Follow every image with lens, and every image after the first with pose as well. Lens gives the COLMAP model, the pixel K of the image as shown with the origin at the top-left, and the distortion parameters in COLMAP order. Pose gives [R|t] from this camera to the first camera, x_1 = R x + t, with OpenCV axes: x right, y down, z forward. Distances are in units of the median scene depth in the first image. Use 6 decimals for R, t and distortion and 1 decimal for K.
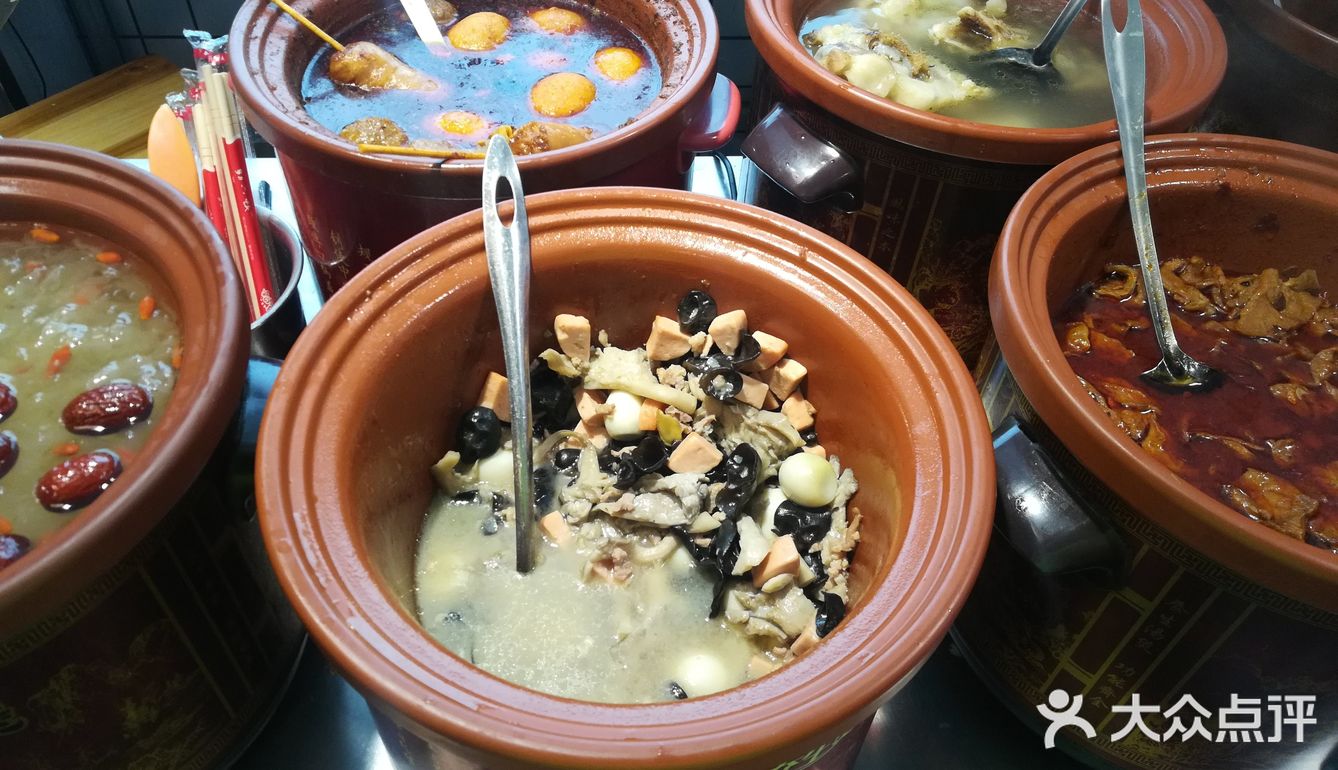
lens RADIAL K [[1014.2, 0, 669.0], [0, 1014.2, 385.0], [0, 0, 1]] dist [0.052084, -0.079901]
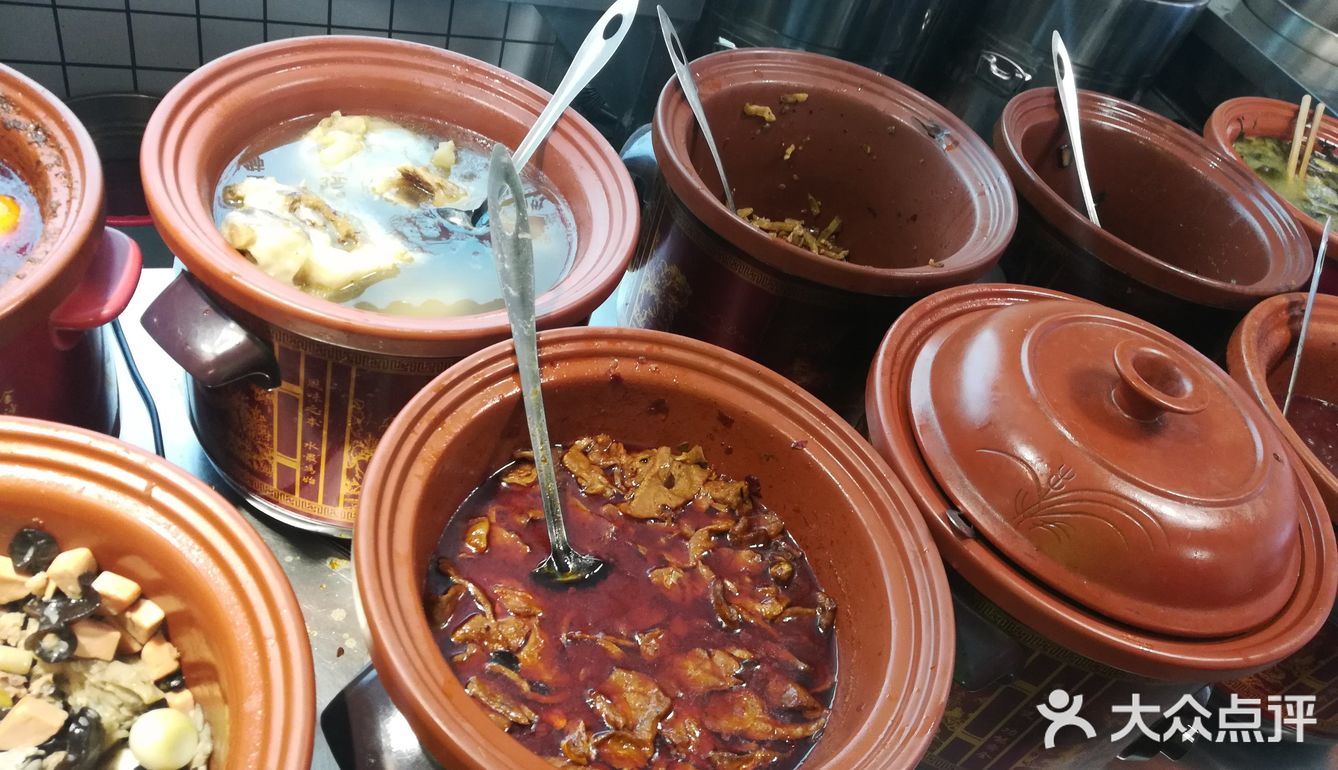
lens RADIAL K [[1014.2, 0, 669.0], [0, 1014.2, 385.0], [0, 0, 1]] dist [0.052084, -0.079901]
pose [[0.939375, -0.037370, 0.340850, 0.243123], [0.038469, 0.999254, 0.003536, -0.194397], [-0.340728, 0.009791, 0.940111, -0.015544]]
